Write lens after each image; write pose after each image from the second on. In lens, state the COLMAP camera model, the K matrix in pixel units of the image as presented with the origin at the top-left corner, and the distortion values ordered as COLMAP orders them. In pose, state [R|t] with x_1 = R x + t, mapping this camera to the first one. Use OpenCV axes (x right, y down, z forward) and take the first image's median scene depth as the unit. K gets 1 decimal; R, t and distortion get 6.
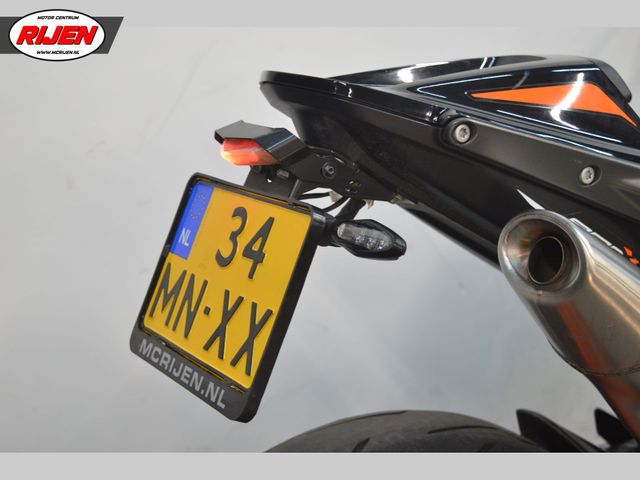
lens RADIAL K [[1105.5, 0, 320.0], [0, 1105.5, 240.0], [0, 0, 1]] dist [-0.012473, -0.018645]
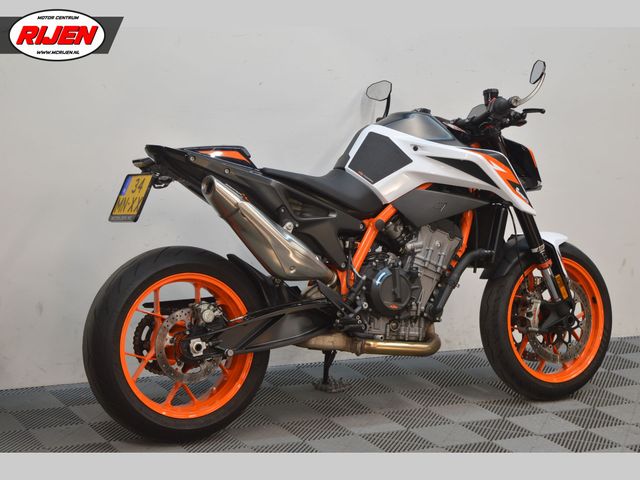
lens RADIAL K [[1526.2, 0, 320.0], [0, 1526.2, 240.0], [0, 0, 1]] dist [0.035856, 0.123074]
pose [[0.999680, 0.008127, -0.023965, 0.706732], [-0.012598, 0.981159, -0.192790, 1.224814], [0.021946, 0.193030, 0.980947, -4.274387]]
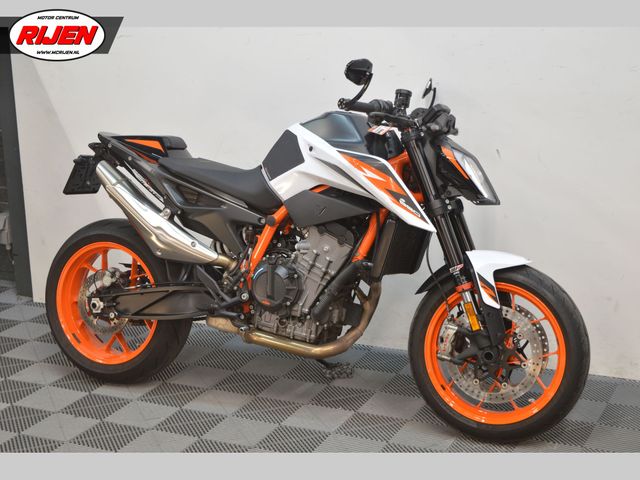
lens RADIAL K [[1105.5, 0, 320.0], [0, 1105.5, 240.0], [0, 0, 1]] dist [-0.012473, -0.018645]
pose [[0.569050, 0.133122, -0.811455, 4.364575], [-0.246225, 0.969116, -0.013683, 0.135298], [0.784573, 0.207587, 0.584254, -0.948365]]
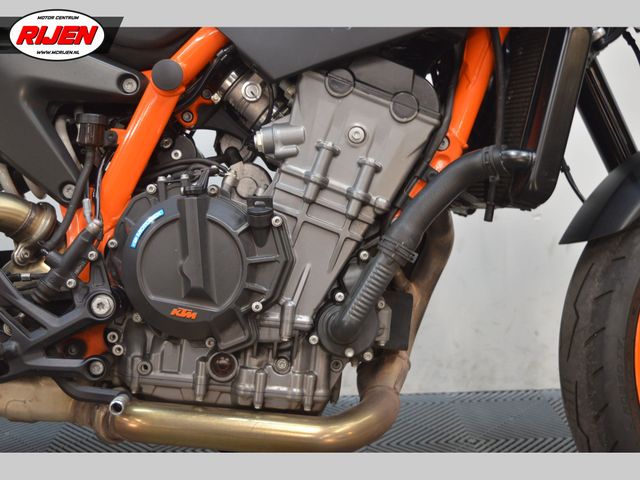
lens RADIAL K [[865.1, 0, 320.0], [0, 865.1, 240.0], [0, 0, 1]] dist [-0.013884, -0.014141]
pose [[0.877529, 0.020846, -0.479070, 1.521487], [-0.113254, 0.979800, -0.164818, 0.431250], [0.465957, 0.198889, 0.862164, 0.528791]]
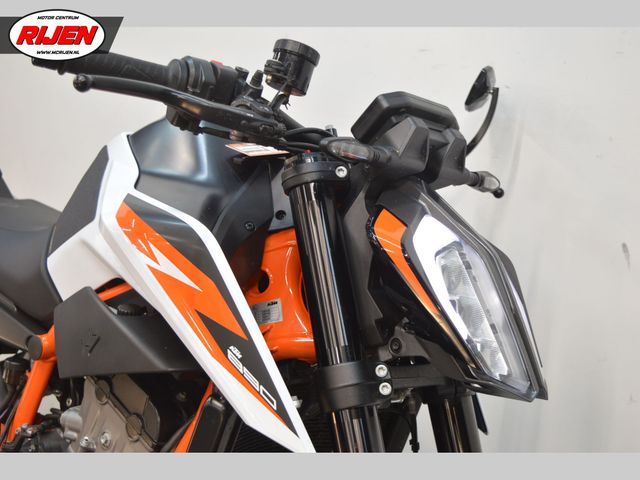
lens RADIAL K [[1018.1, 0, 320.0], [0, 1018.1, 240.0], [0, 0, 1]] dist [-0.002661, -0.010013]
pose [[0.295136, 0.118248, -0.948110, 2.516454], [-0.356511, 0.934275, 0.005545, -0.297466], [0.886451, 0.336375, 0.317895, 1.194406]]
